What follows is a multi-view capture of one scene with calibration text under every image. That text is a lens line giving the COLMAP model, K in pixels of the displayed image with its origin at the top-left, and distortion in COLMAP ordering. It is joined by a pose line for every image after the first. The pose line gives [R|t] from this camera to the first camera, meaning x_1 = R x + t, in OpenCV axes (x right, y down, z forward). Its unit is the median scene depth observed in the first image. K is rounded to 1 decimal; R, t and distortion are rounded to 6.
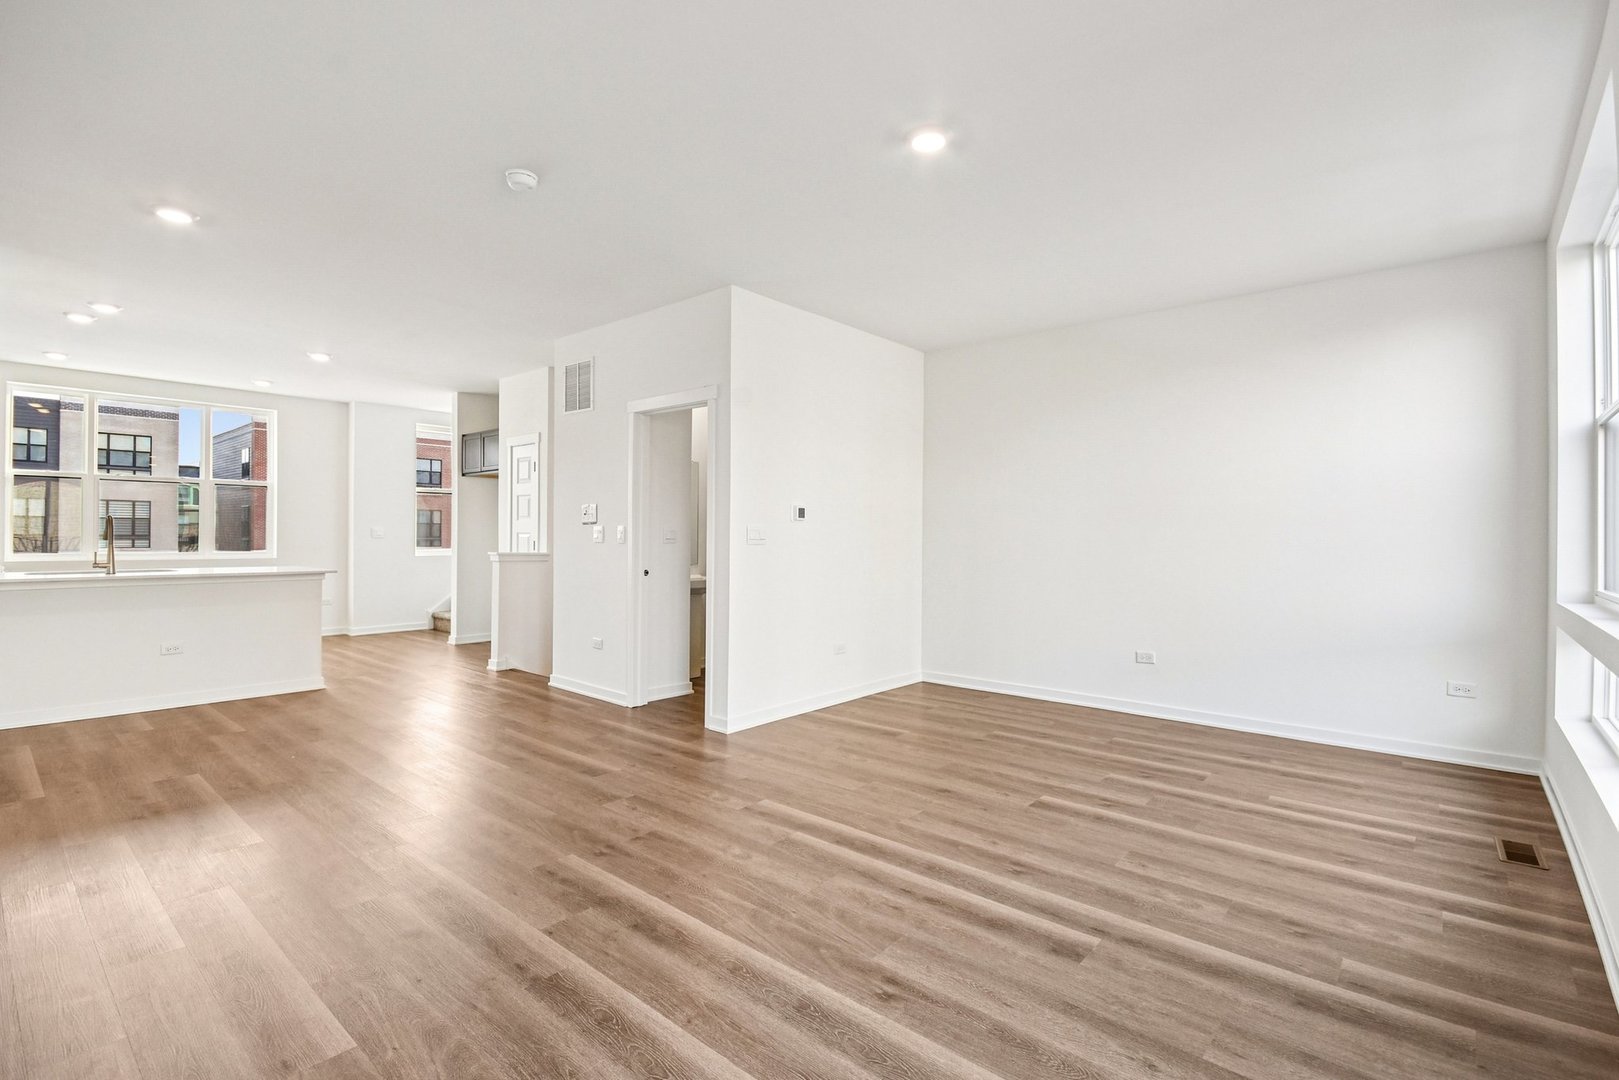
lens RADIAL K [[743.1, 0, 819.4], [0, 743.1, 536.1], [0, 0, 1]] dist [-0.002496, -0.000643]
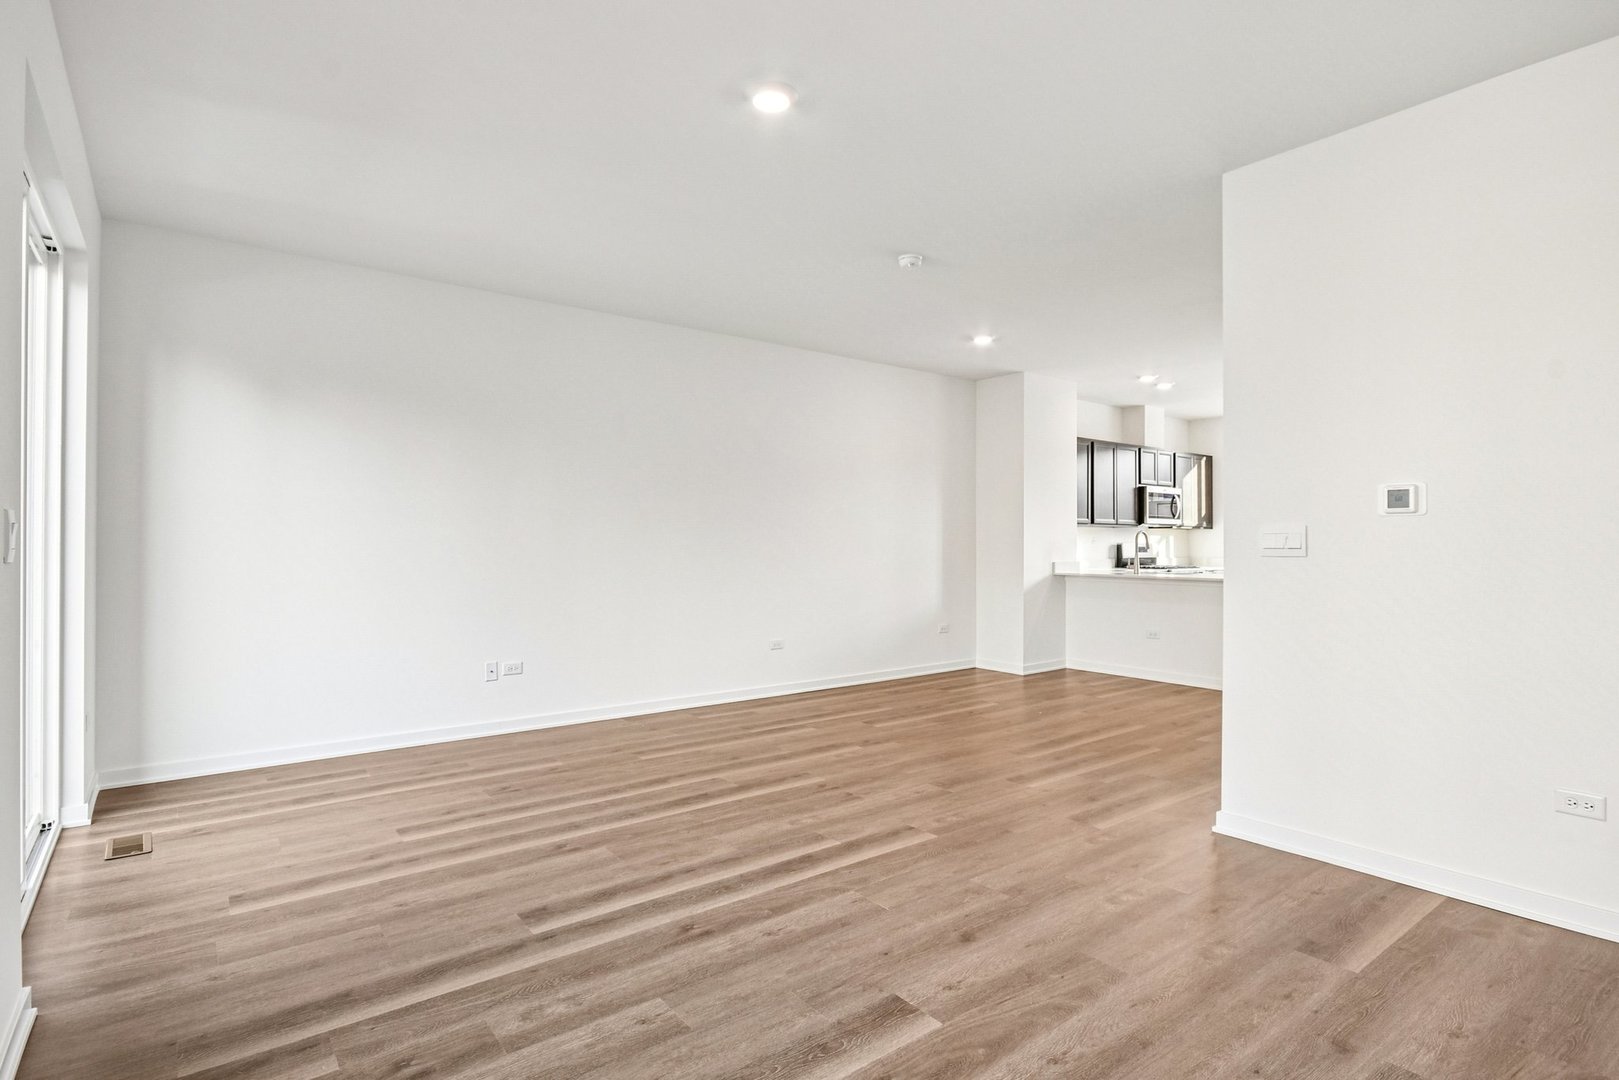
lens RADIAL K [[810.7, 0, 809.5], [0, 810.7, 540.0], [0, 0, 1]] dist [-0.001129, 0.009624]
pose [[-0.208372, -0.010175, -0.977997, 0.958043], [-0.003075, 0.999948, -0.009749, 0.008323], [0.978045, 0.000976, -0.208392, 1.098920]]
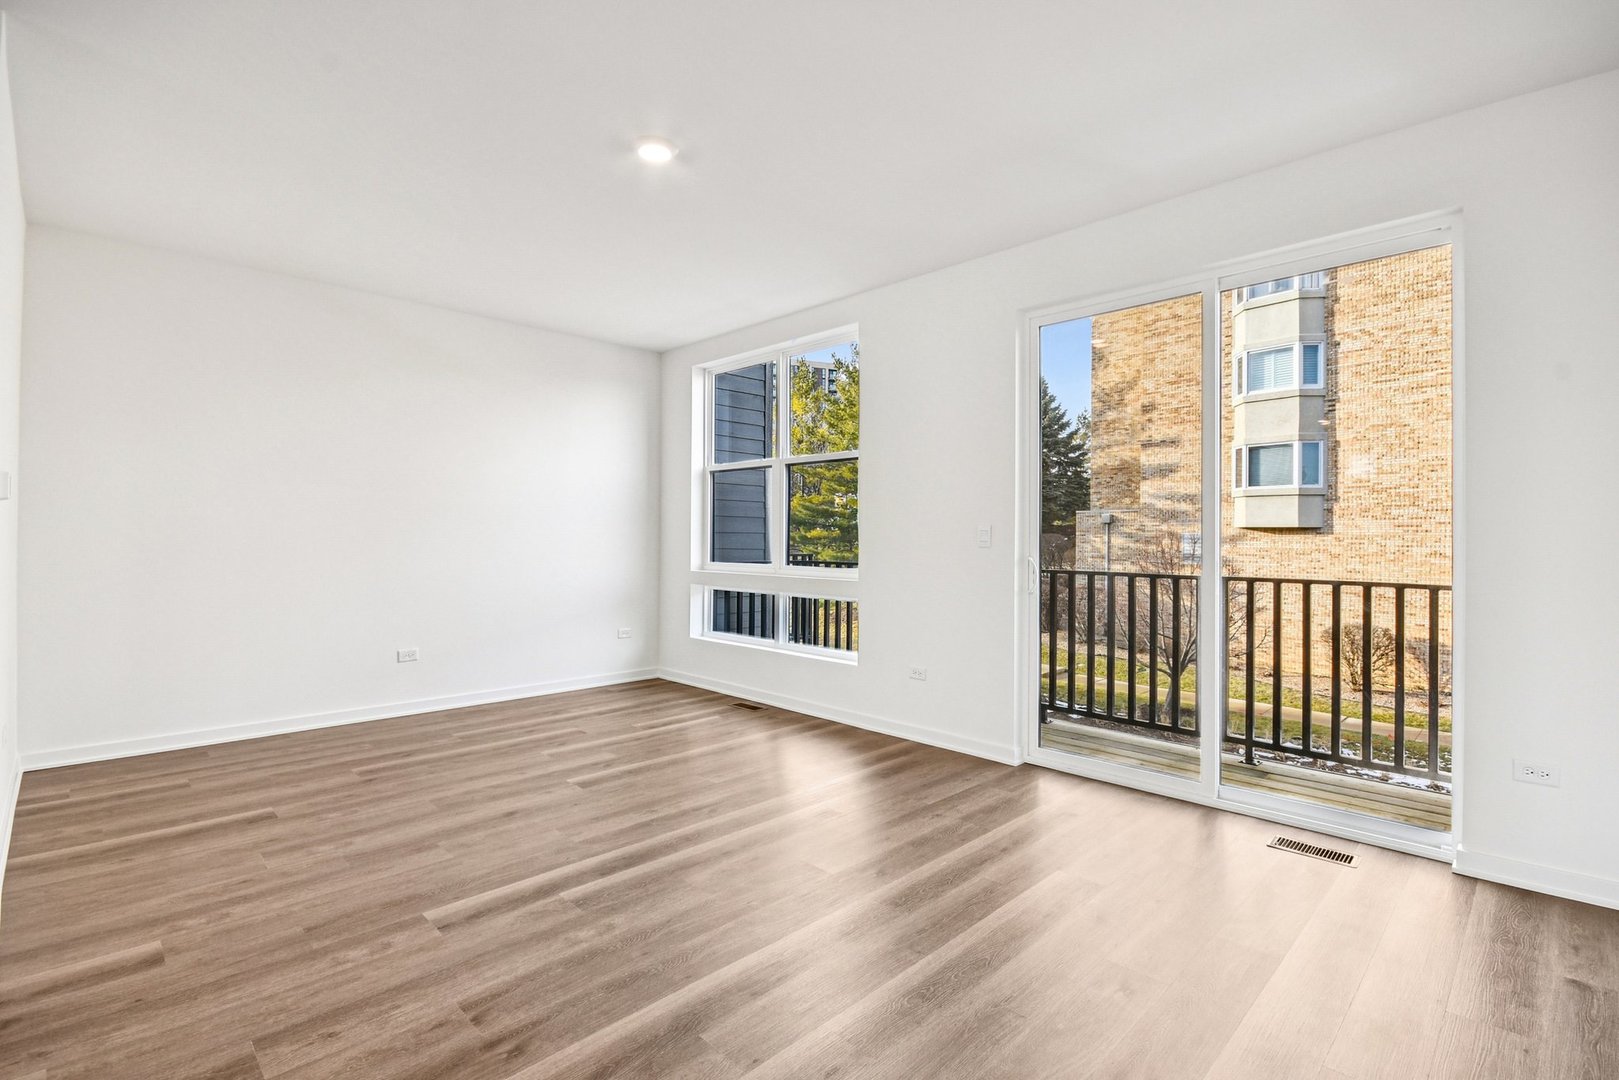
lens RADIAL K [[743.1, 0, 819.4], [0, 743.1, 536.1], [0, 0, 1]] dist [-0.002496, -0.000643]
pose [[0.072261, -0.004356, 0.997376, -0.764702], [-0.007880, 0.999957, 0.004938, -0.002740], [-0.997355, -0.008216, 0.072224, 0.610783]]
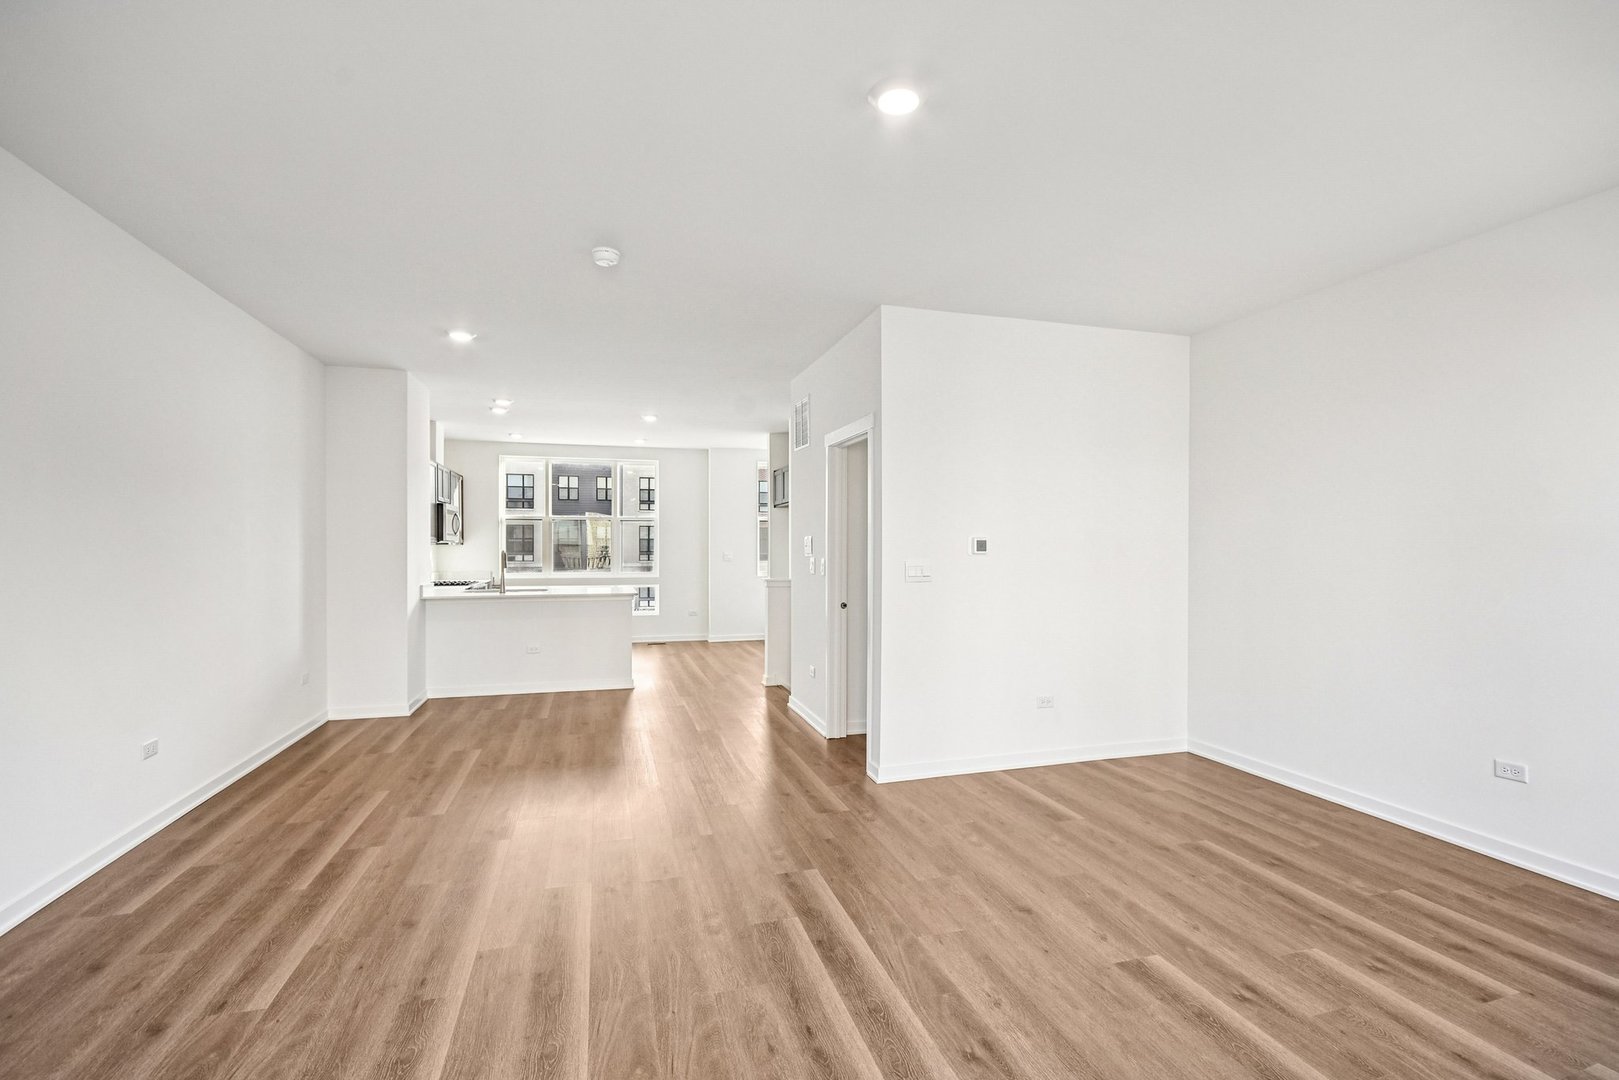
lens RADIAL K [[729.3, 0, 817.9], [0, 729.3, 547.9], [0, 0, 1]] dist [0.012732, -0.013598]
pose [[0.839118, -0.005571, -0.543921, 0.440734], [0.005600, 0.999983, -0.001604, -0.042014], [0.543921, -0.001700, 0.839135, 0.255857]]
